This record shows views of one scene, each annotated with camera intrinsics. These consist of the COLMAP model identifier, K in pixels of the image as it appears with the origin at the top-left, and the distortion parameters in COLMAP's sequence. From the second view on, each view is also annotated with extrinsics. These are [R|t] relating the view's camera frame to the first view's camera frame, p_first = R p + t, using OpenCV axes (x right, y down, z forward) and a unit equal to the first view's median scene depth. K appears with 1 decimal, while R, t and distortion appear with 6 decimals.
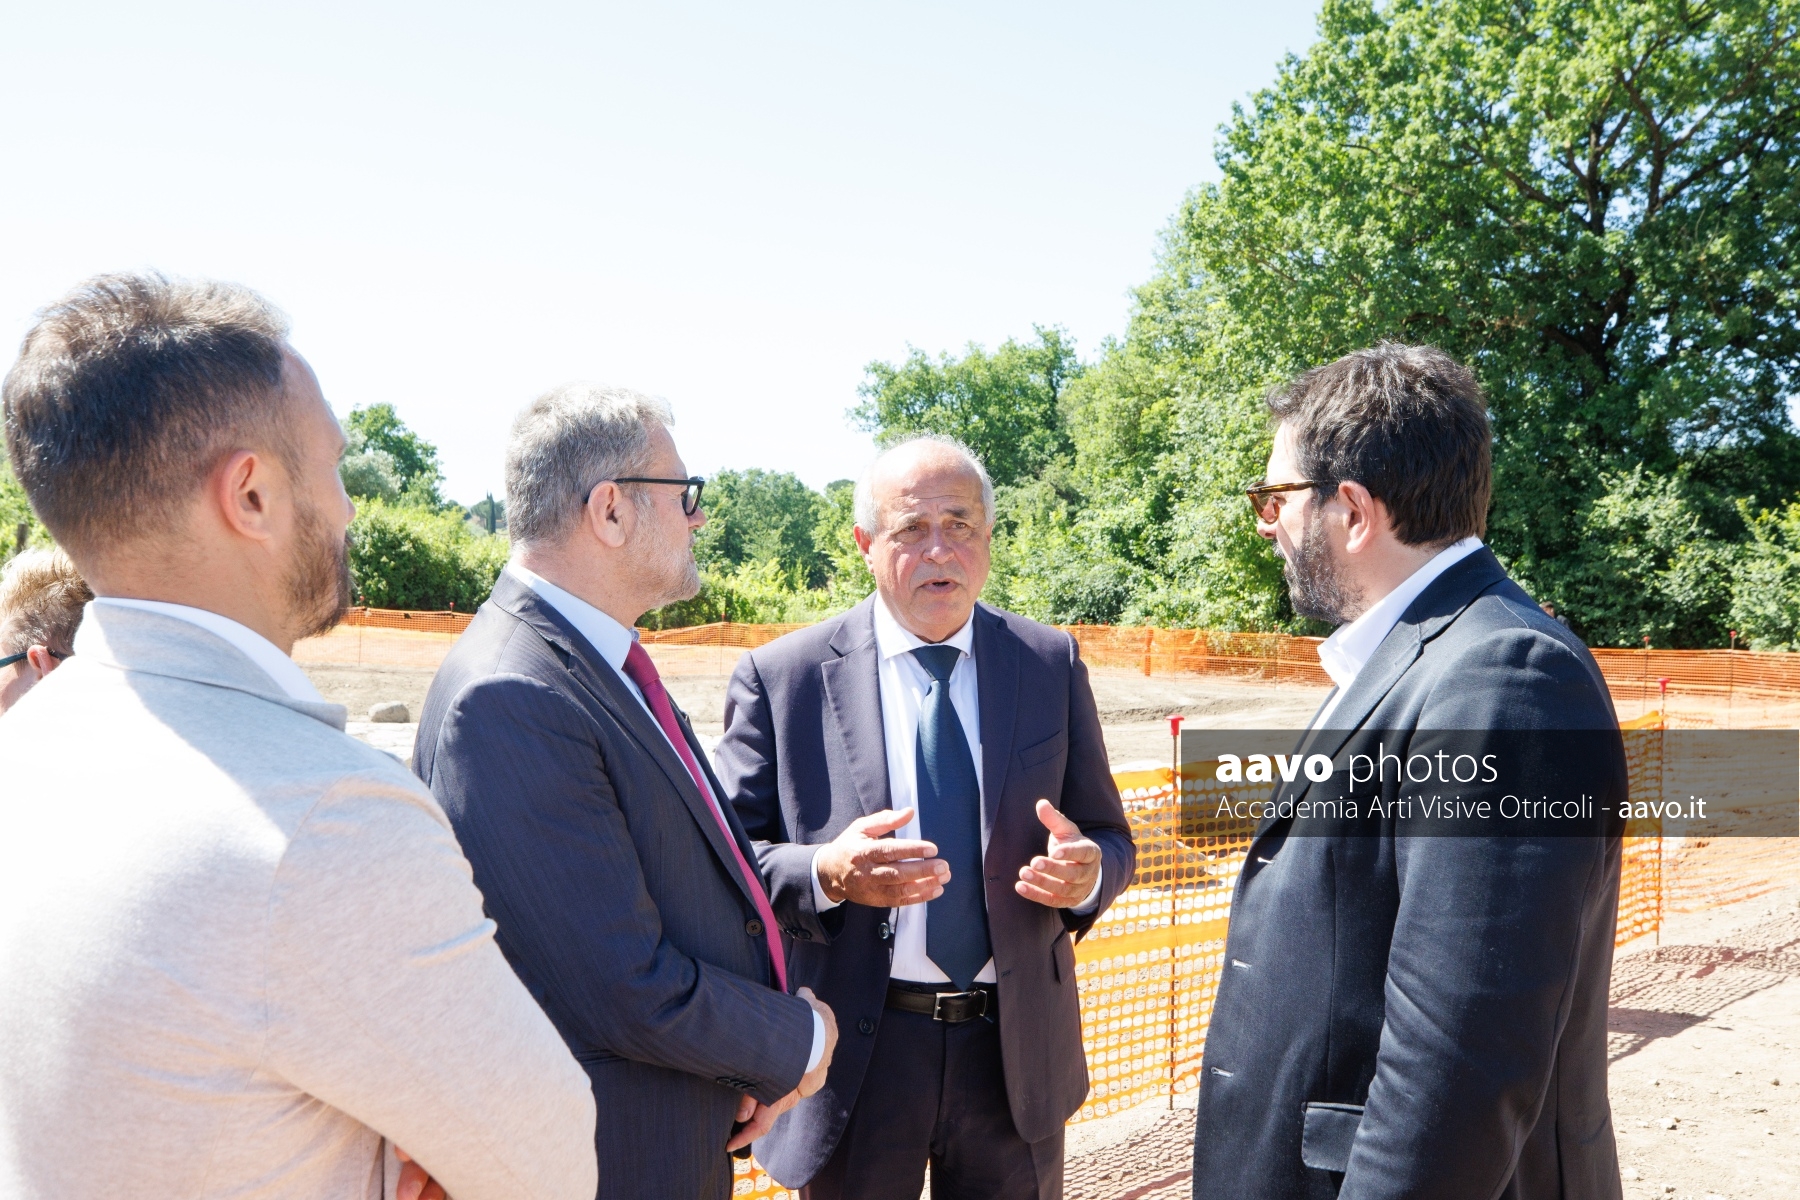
lens RADIAL K [[1689.3, 0, 889.1], [0, 1689.3, 600.6], [0, 0, 1]] dist [0.014393, 0.011532]
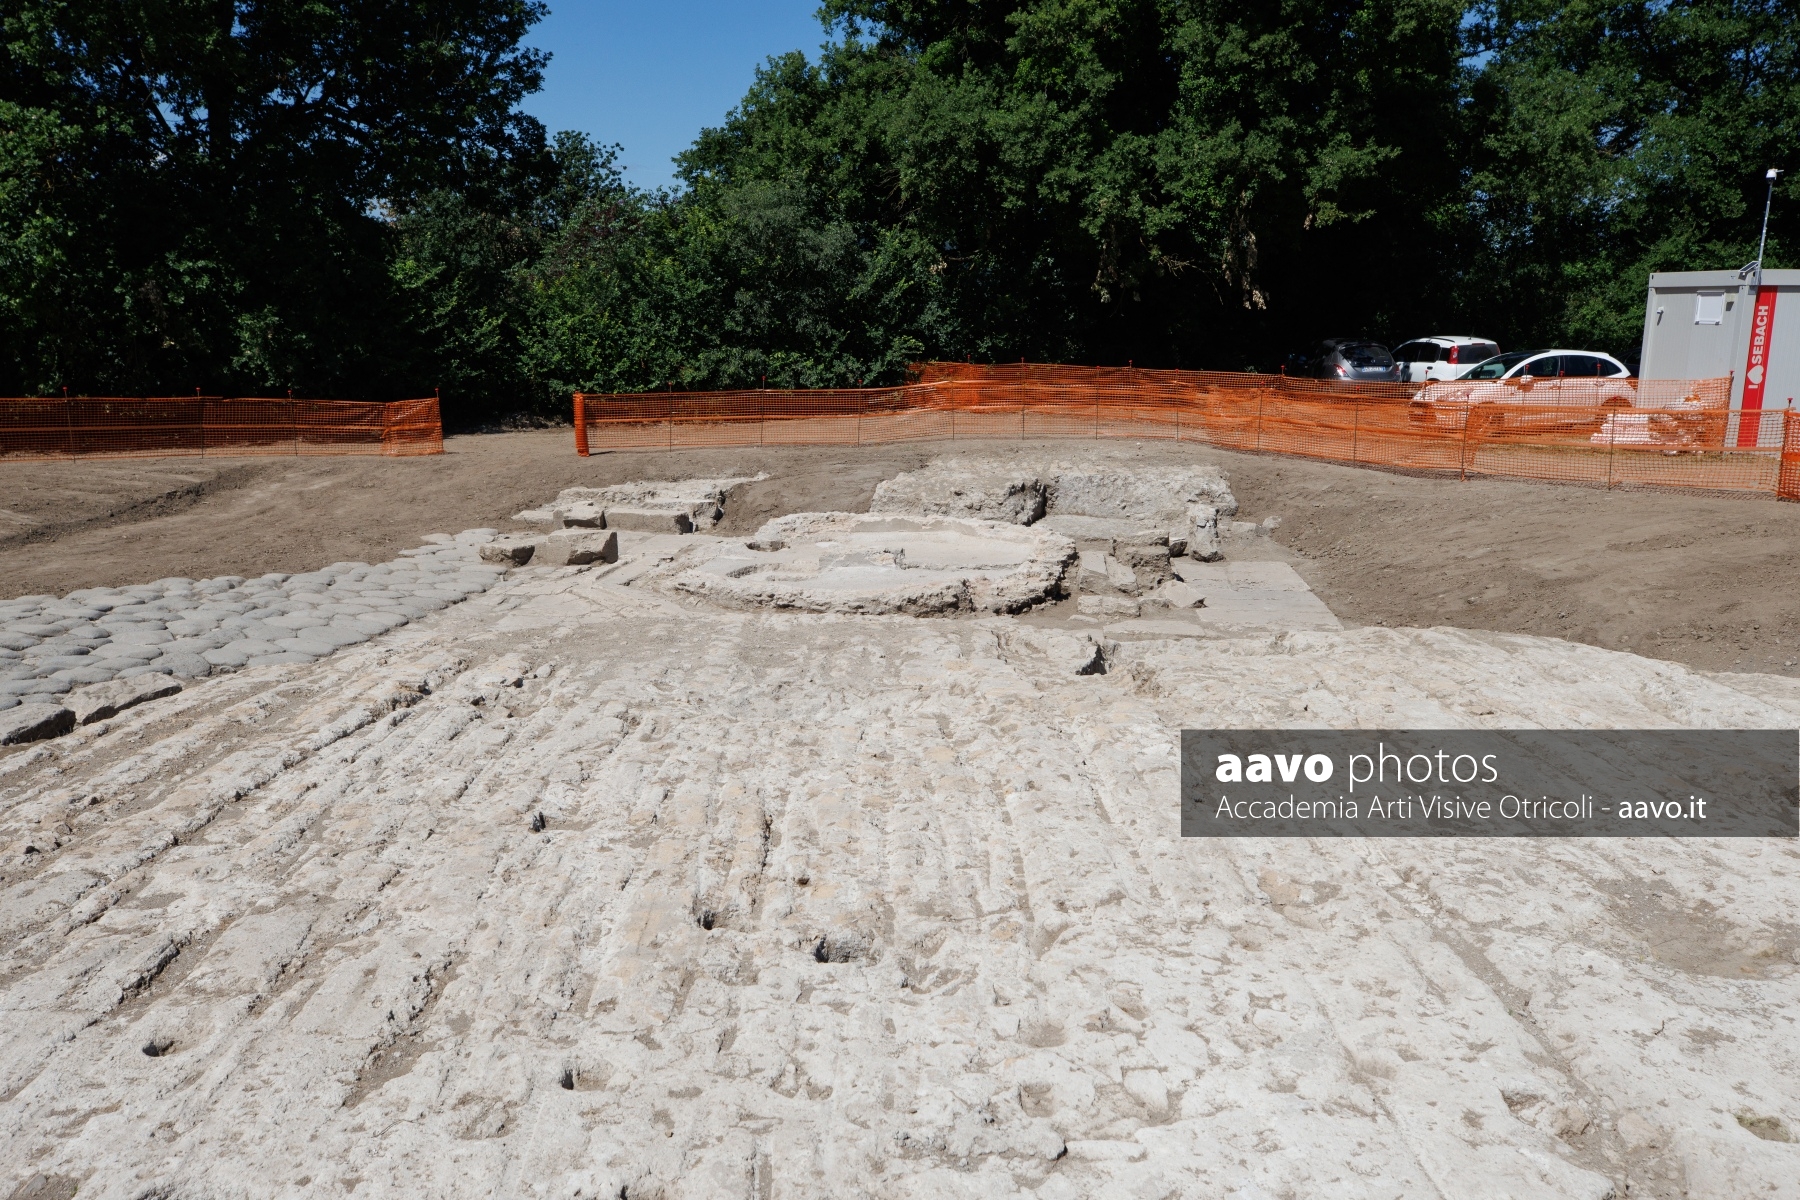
lens RADIAL K [[1500.4, 0, 900.0], [0, 1500.4, 600.0], [0, 0, 1]] dist [0.044805, -0.000789]
pose [[0.164172, -0.187304, 0.968486, -0.373284], [0.006758, 0.981998, 0.188771, -0.017698], [-0.986409, -0.024446, 0.162483, 0.336443]]
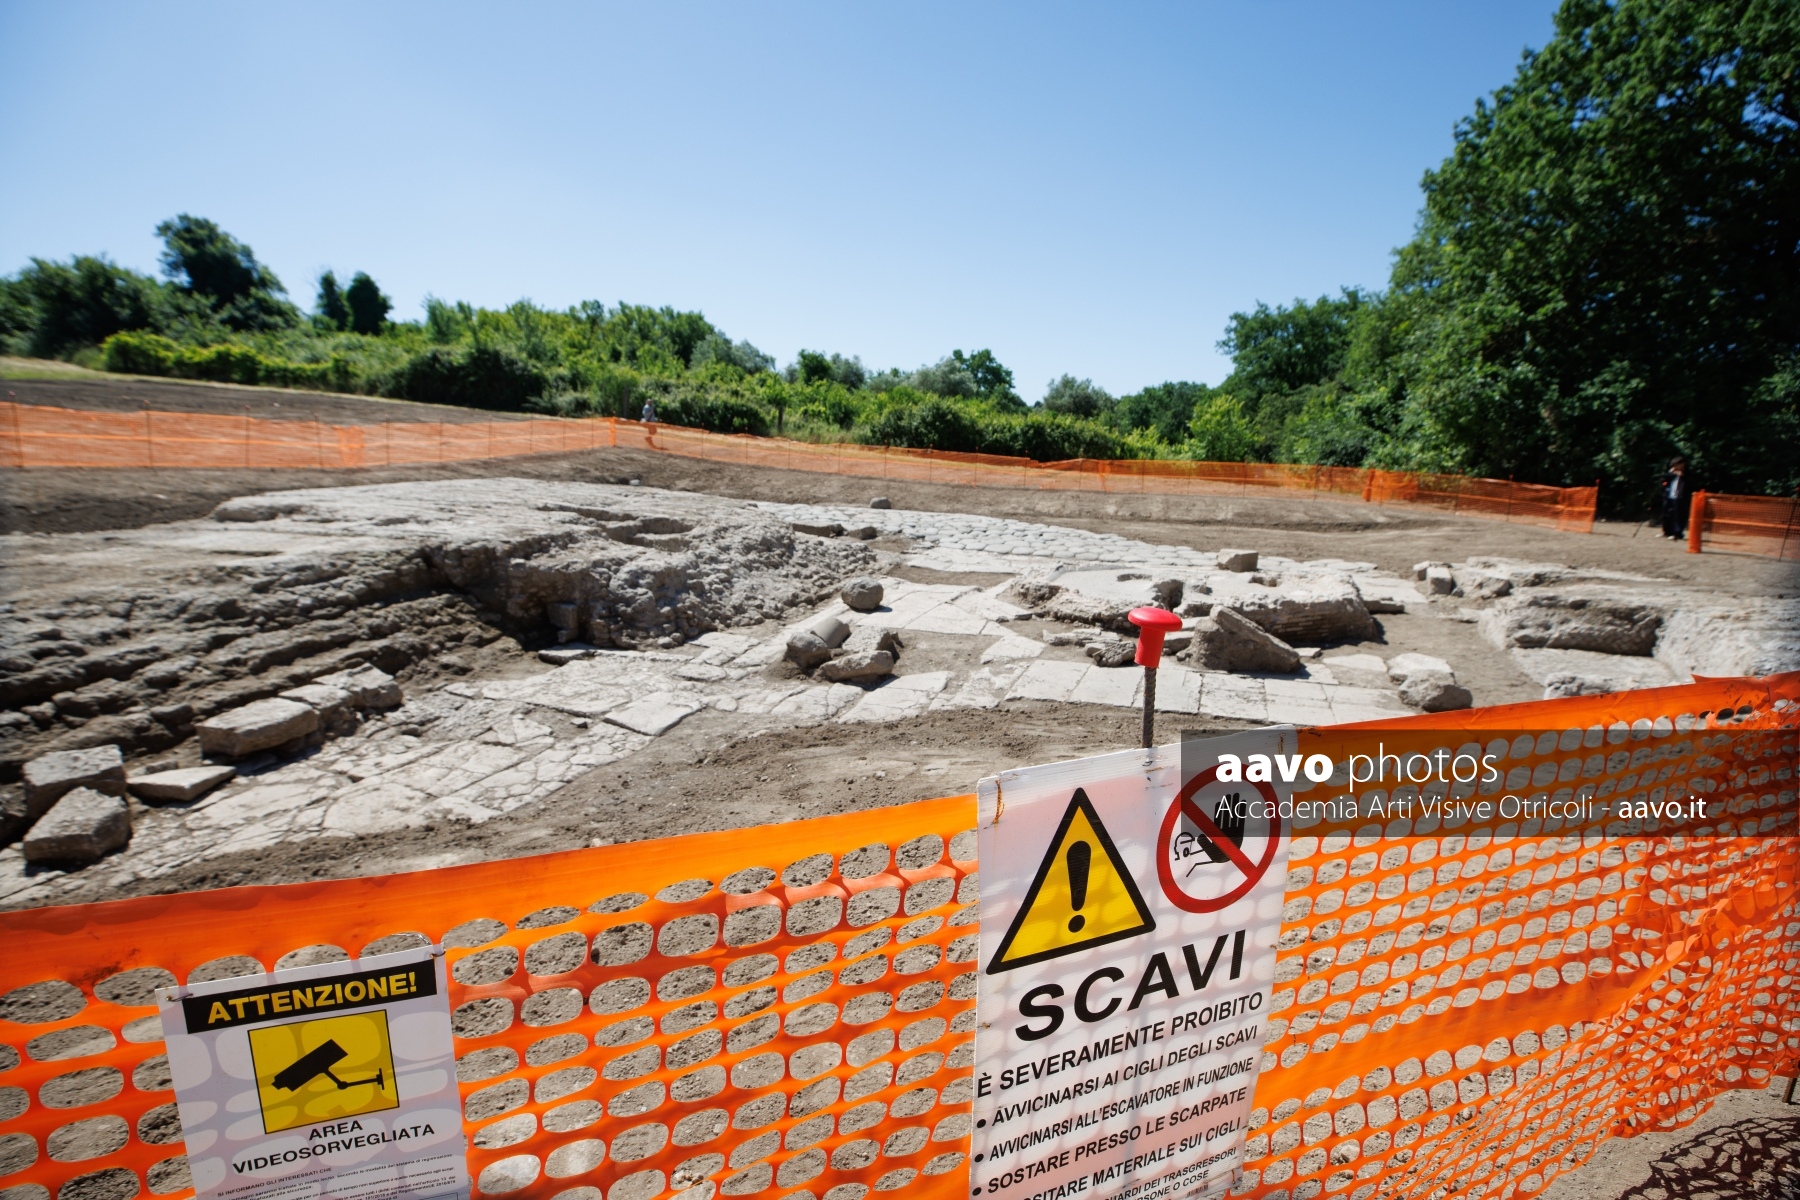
lens RADIAL K [[803.8, 0, 891.1], [0, 803.8, 584.4], [0, 0, 1]] dist [-0.051521, 0.013422]
pose [[0.904766, 0.084788, -0.417384, 0.054440], [-0.015074, 0.985745, 0.167570, 0.004338], [0.425642, -0.145320, 0.893147, 0.130755]]
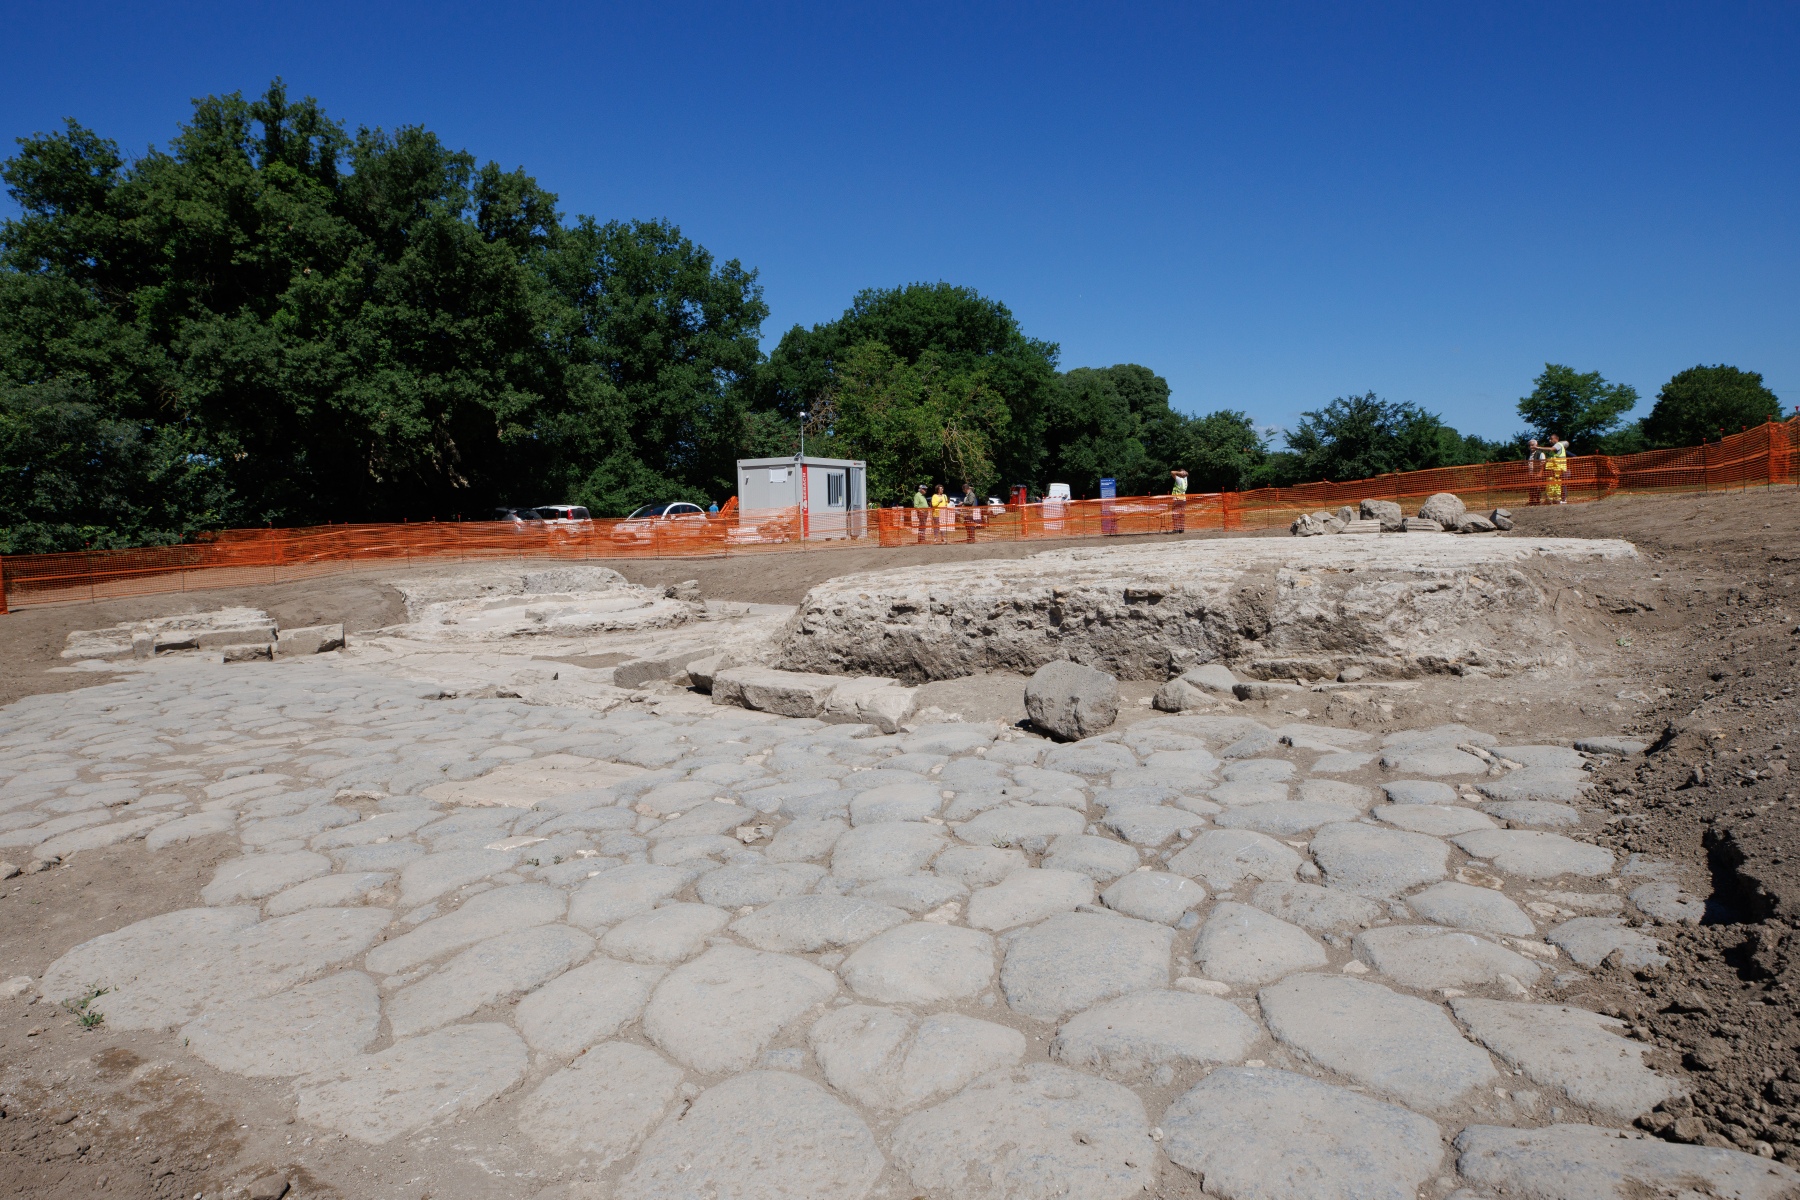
lens RADIAL K [[999.8, 0, 884.4], [0, 999.8, 584.4], [0, 0, 1]] dist [-0.034180, 0.015841]
pose [[-0.726679, -0.024946, 0.686524, -0.357584], [0.038938, 0.996238, 0.077416, 0.009602], [-0.685873, 0.082988, -0.722974, 0.617721]]
